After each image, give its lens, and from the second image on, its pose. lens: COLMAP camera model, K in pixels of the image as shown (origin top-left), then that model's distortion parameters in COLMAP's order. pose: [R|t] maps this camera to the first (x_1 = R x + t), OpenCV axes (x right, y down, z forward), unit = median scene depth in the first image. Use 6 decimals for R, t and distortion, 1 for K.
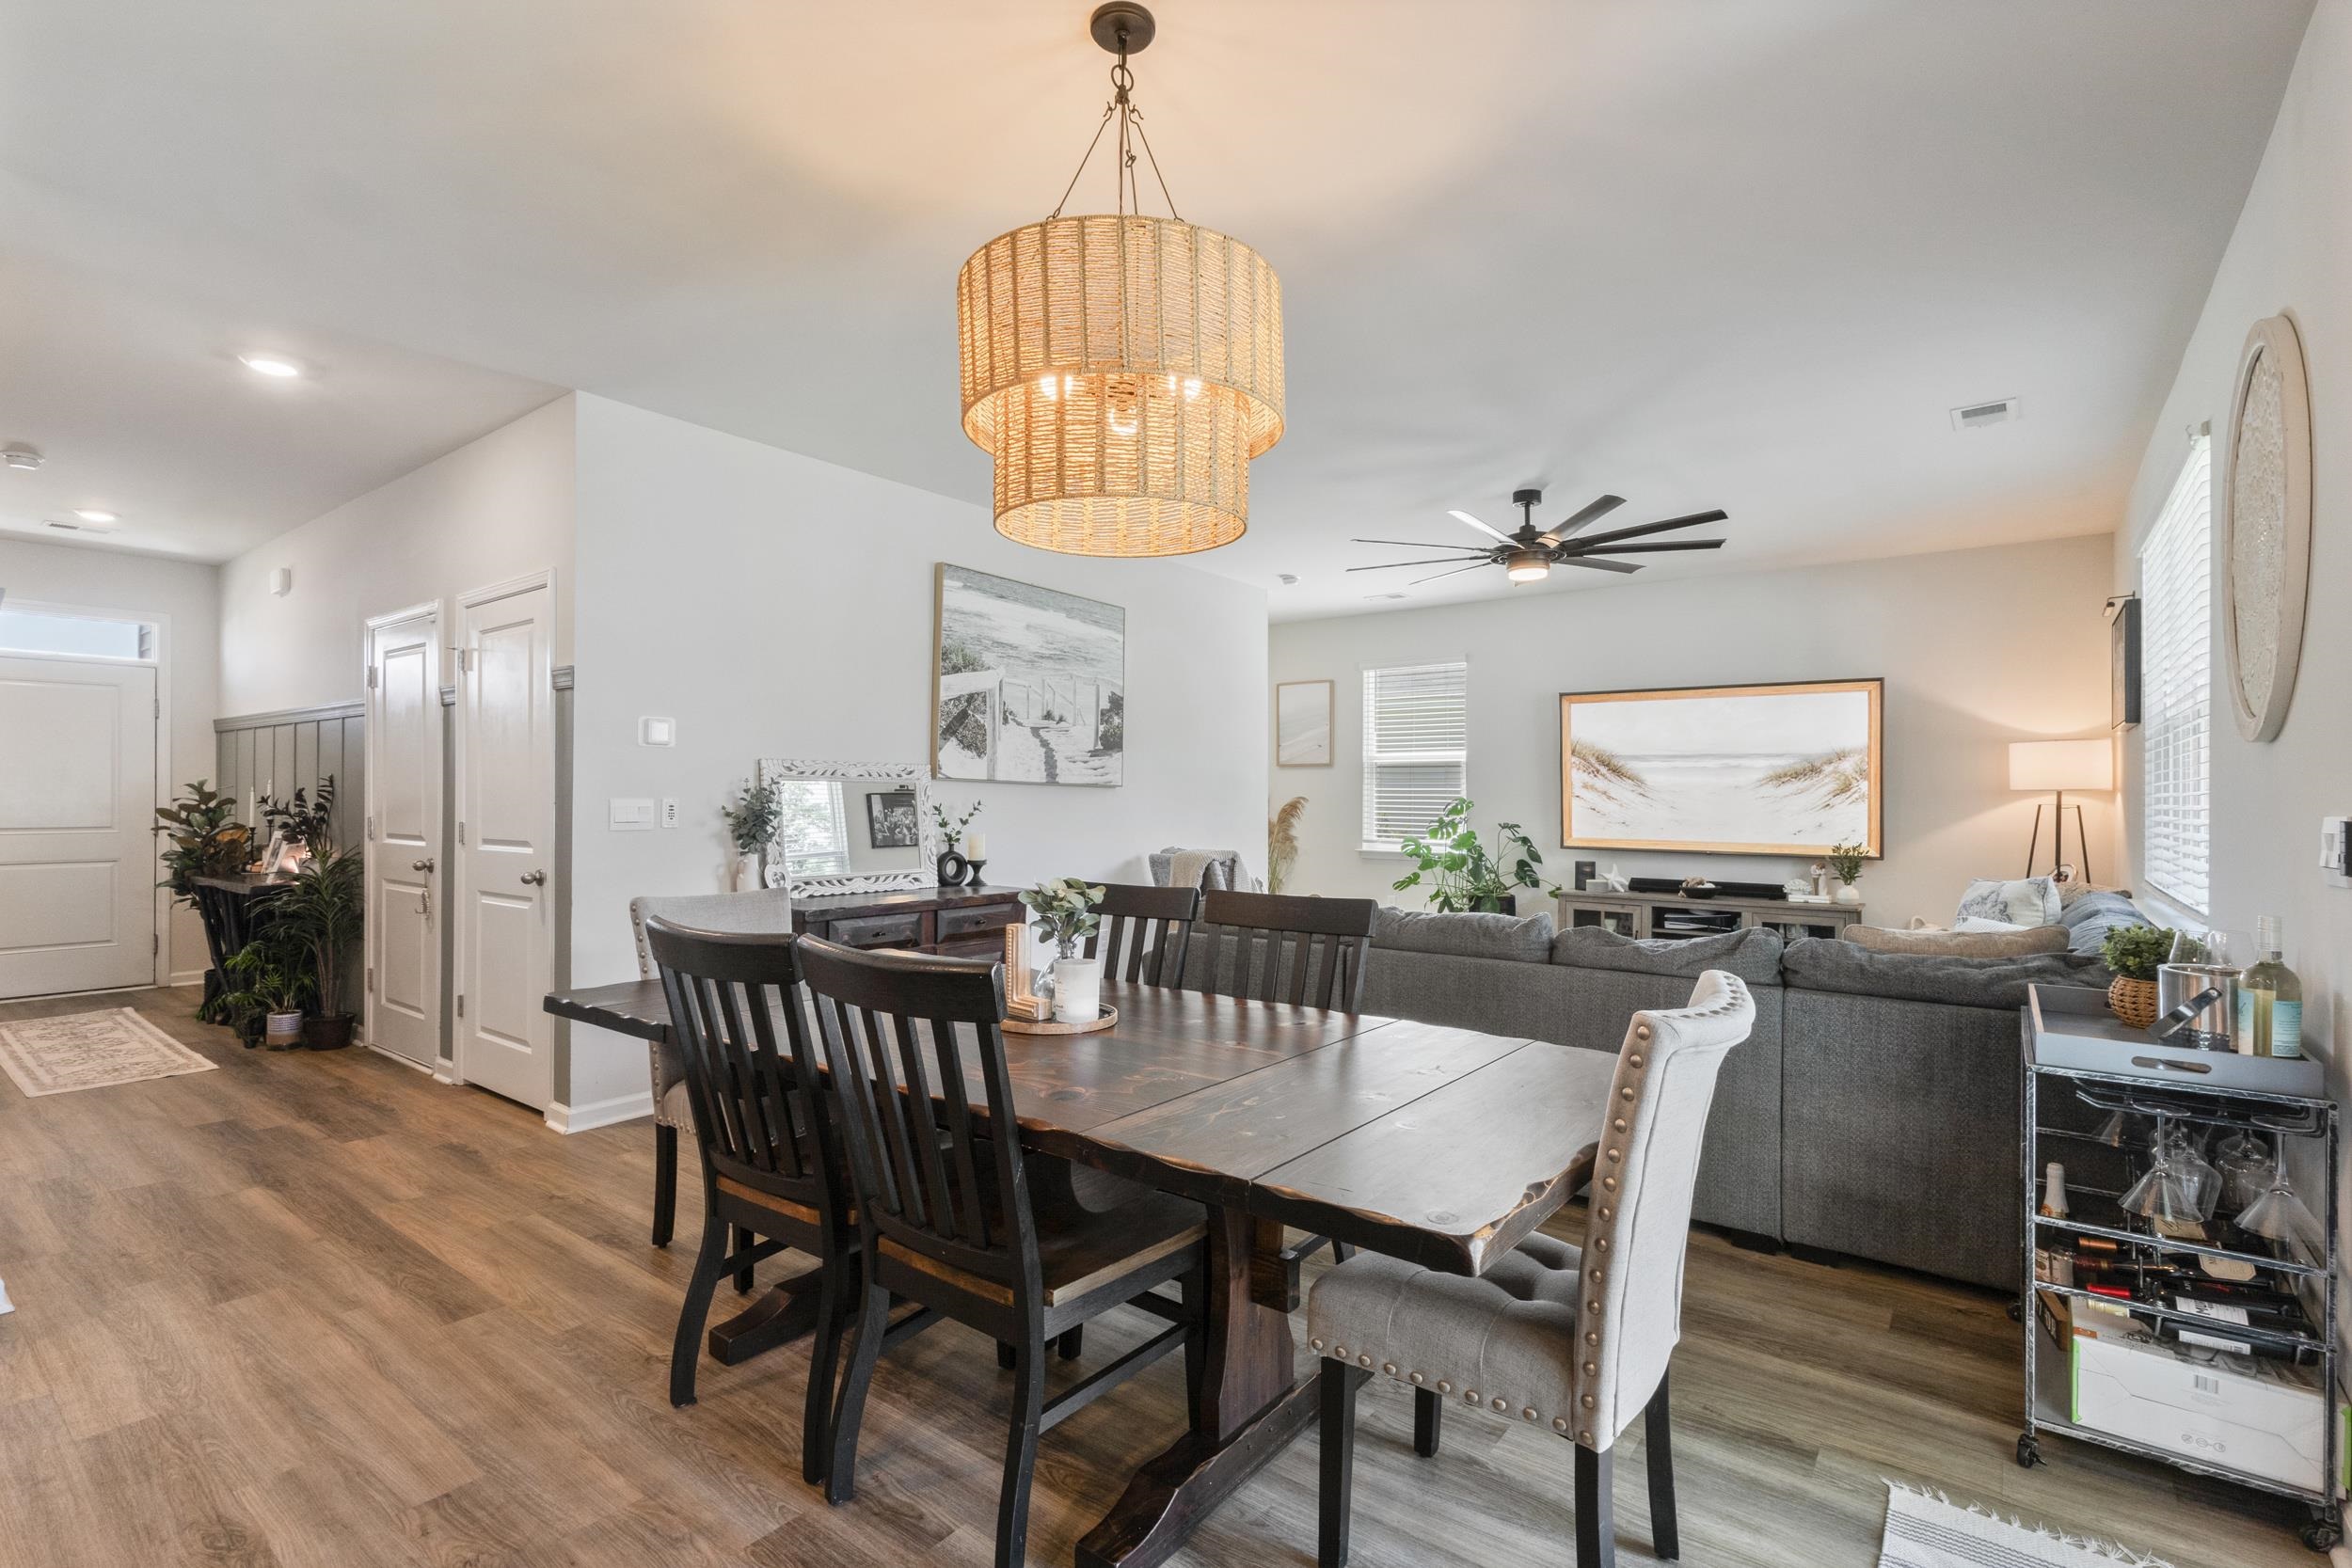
lens RADIAL K [[1096.6, 0, 1162.5], [0, 1096.6, 798.6], [0, 0, 1]] dist [-0.001456, 0.003940]
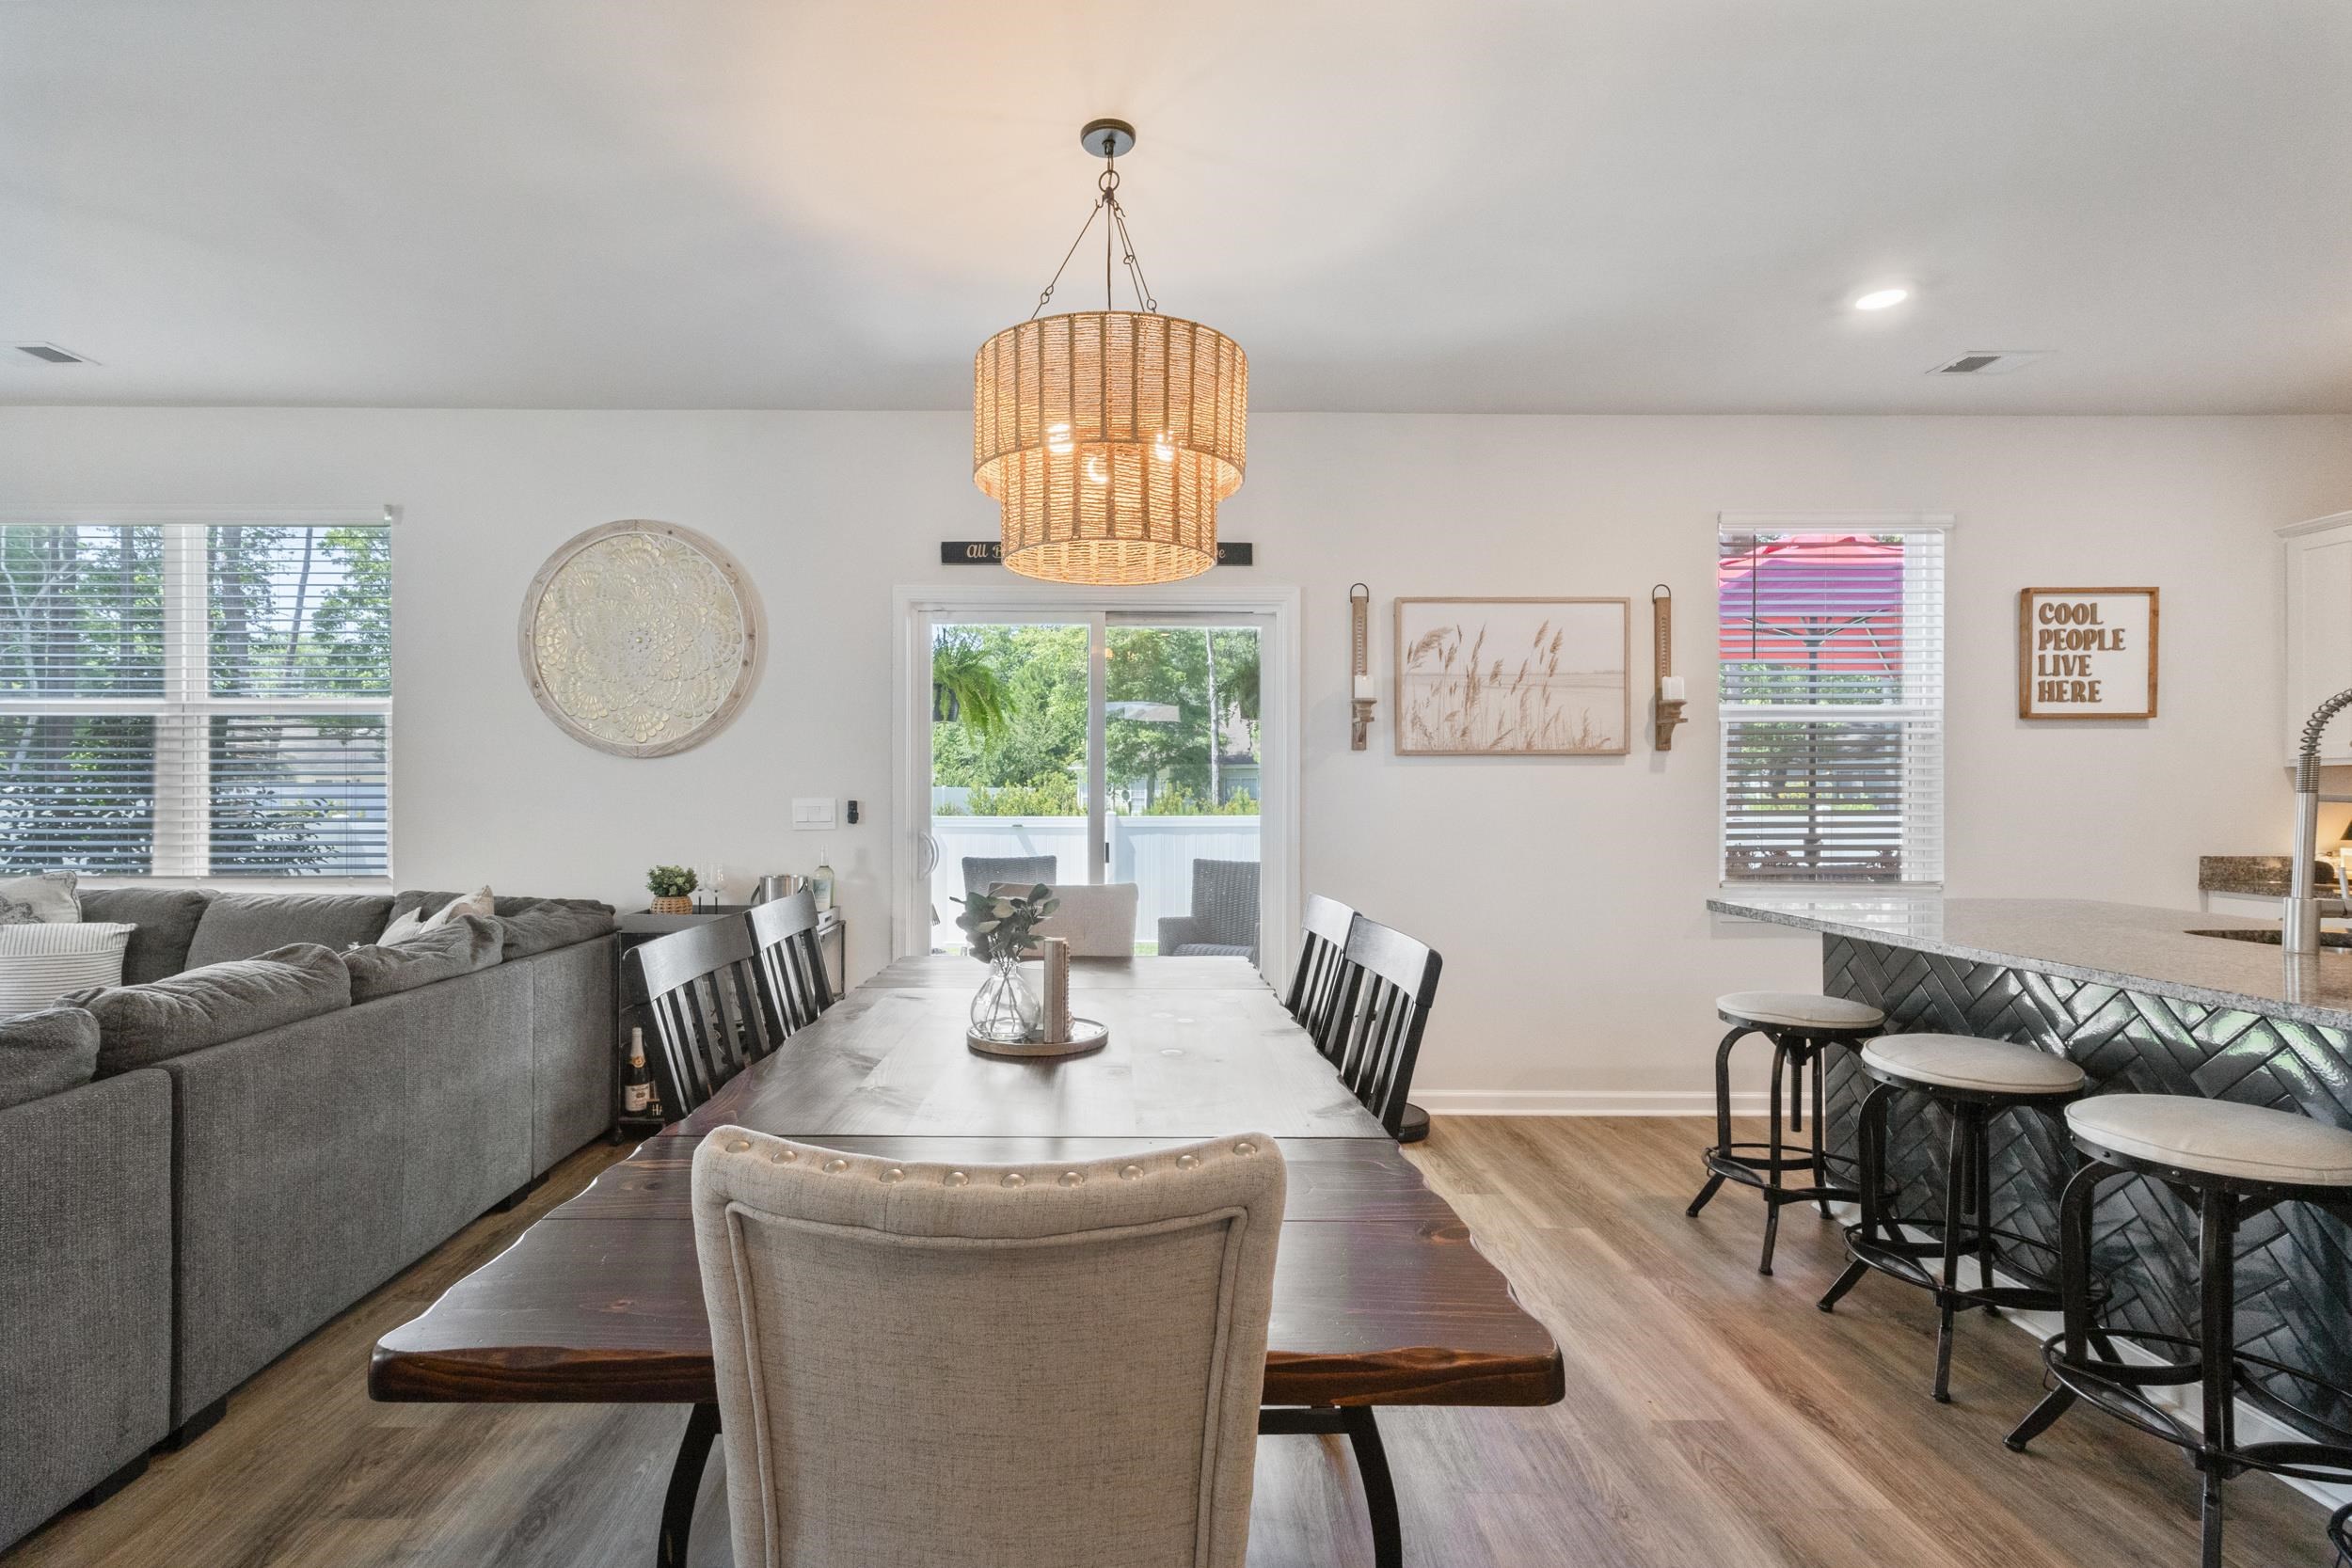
lens RADIAL K [[1096.6, 0, 1113.7], [0, 1096.6, 794.7], [0, 0, 1]] dist [-0.001456, 0.003940]
pose [[-0.618548, -0.006596, 0.785720, -0.352885], [-0.003548, 0.999978, 0.005602, -0.001809], [-0.785739, 0.000677, -0.618557, 0.627817]]
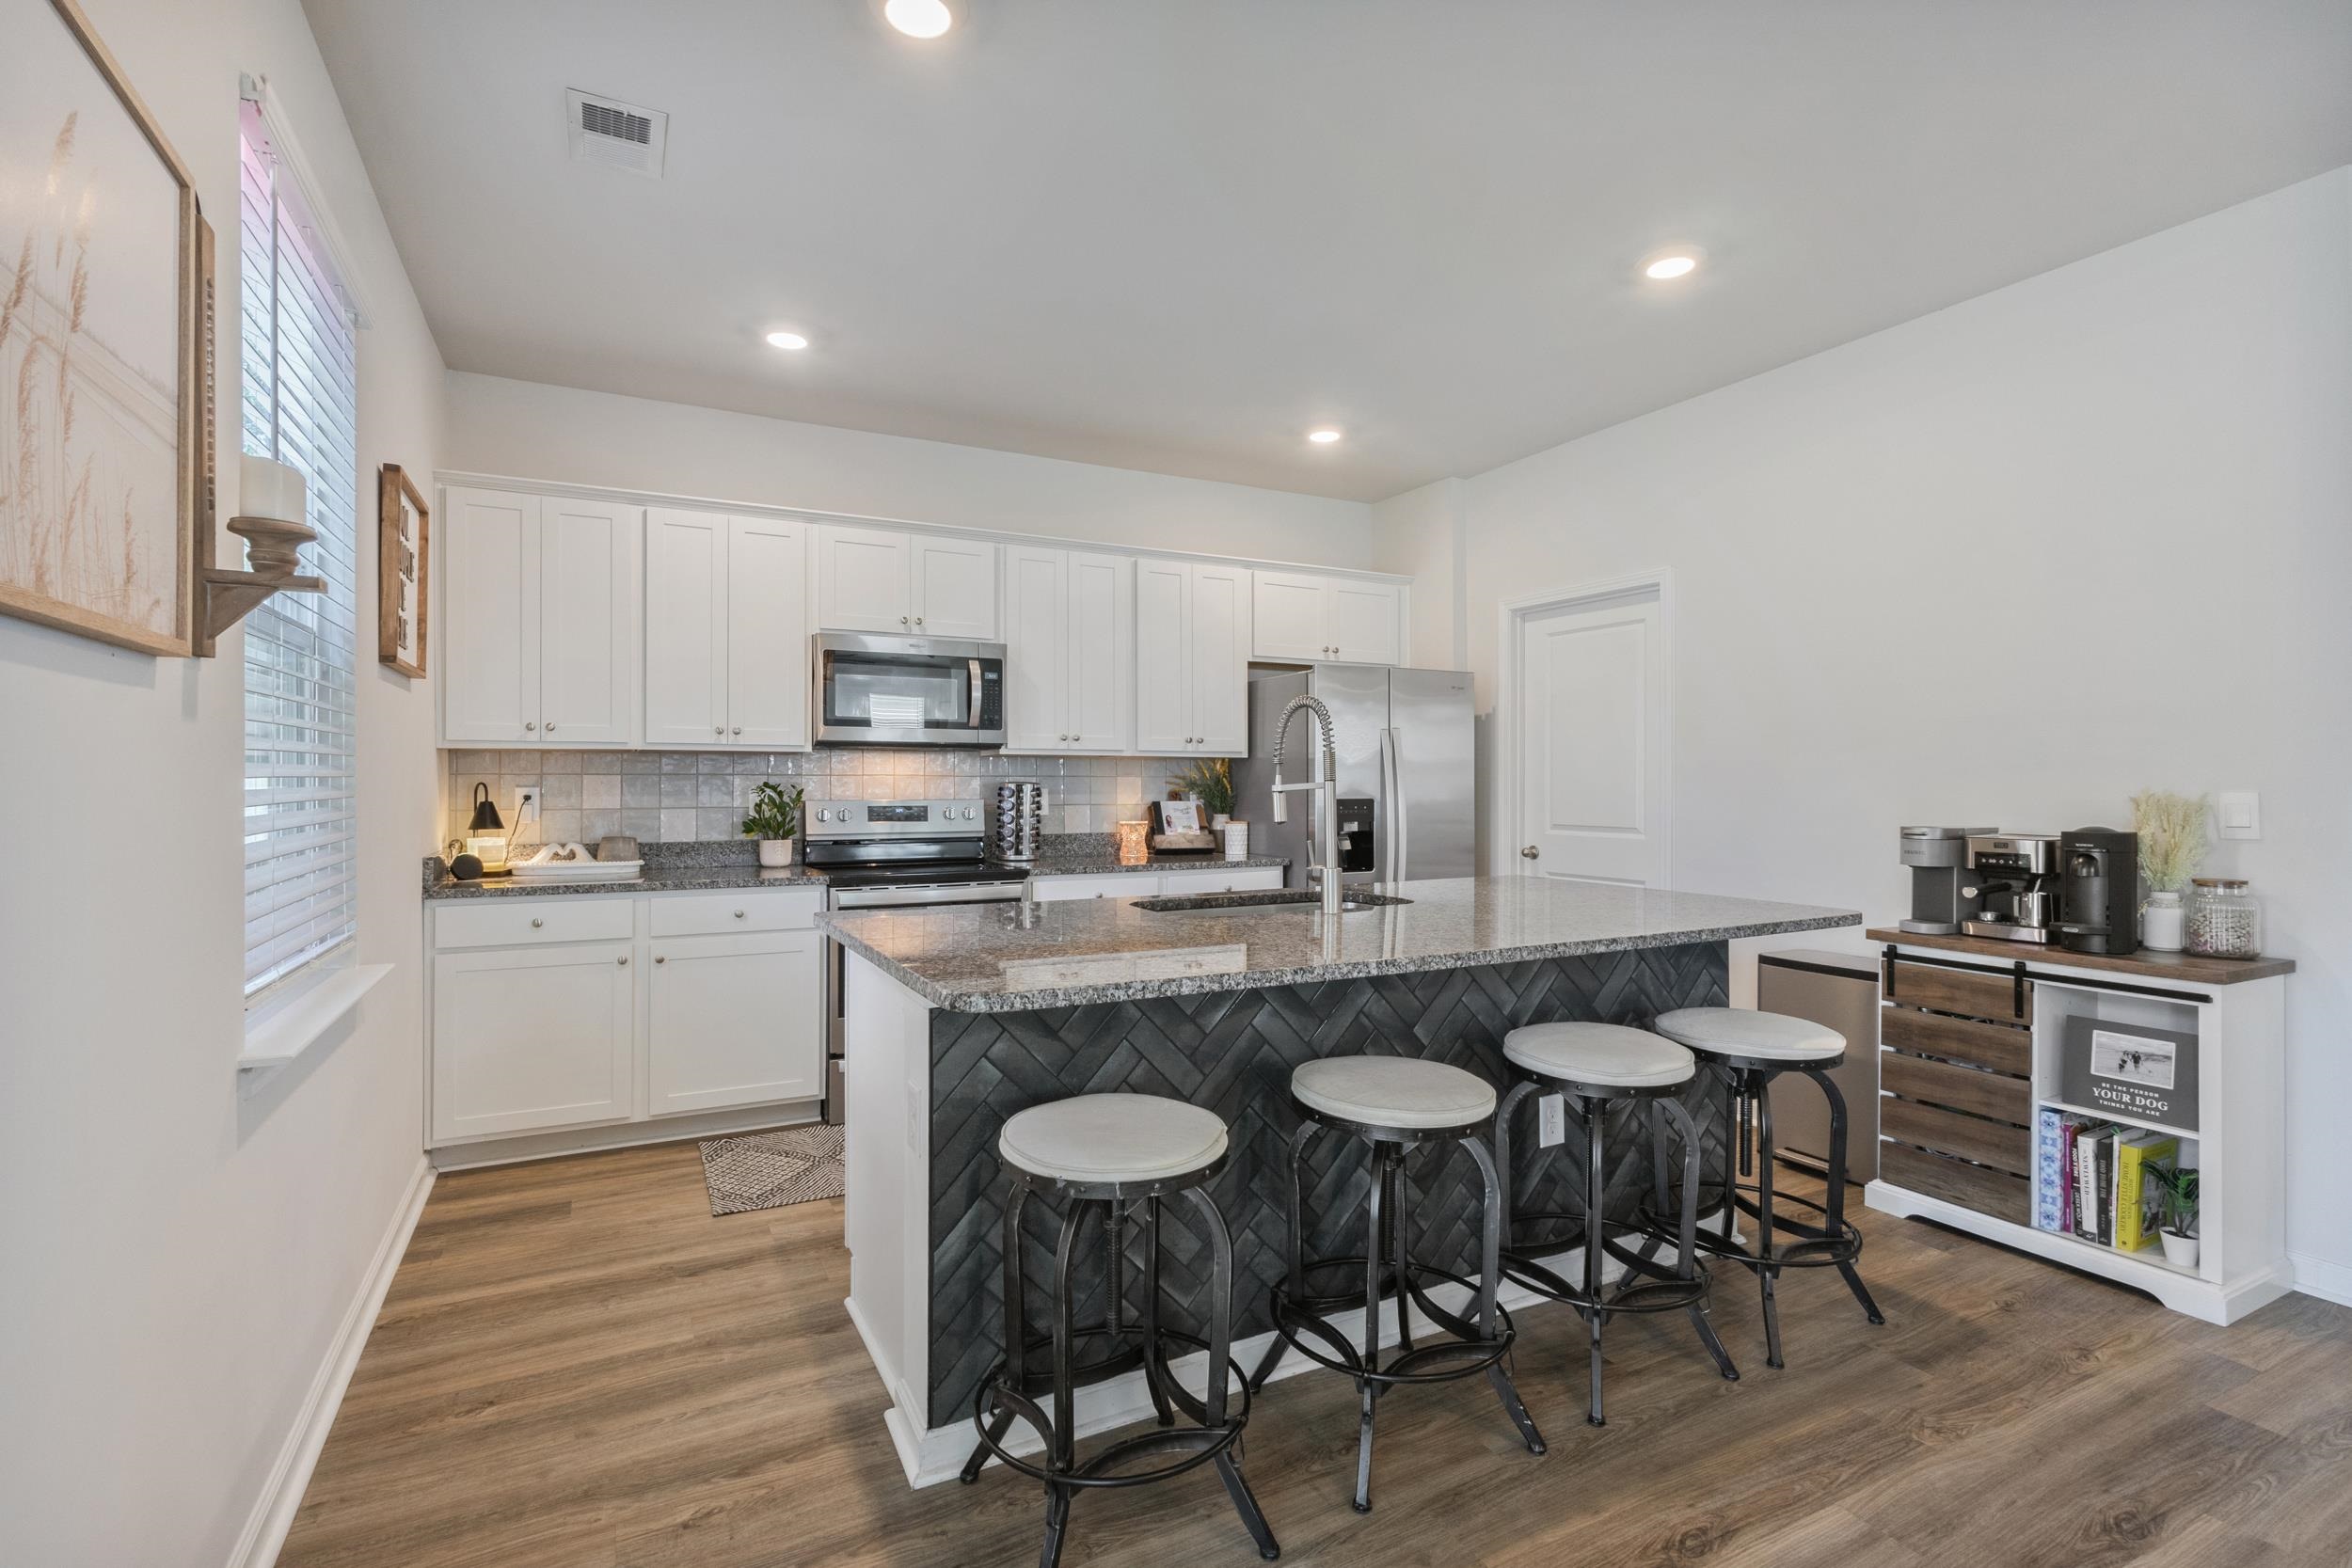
lens RADIAL K [[1096.6, 0, 1173.2], [0, 1096.6, 767.3], [0, 0, 1]] dist [-0.001456, 0.003940]
pose [[-0.413759, -0.019577, -0.910176, 0.143115], [-0.005236, 0.999803, -0.019125, 0.002075], [0.910371, -0.003147, -0.413780, 0.195817]]
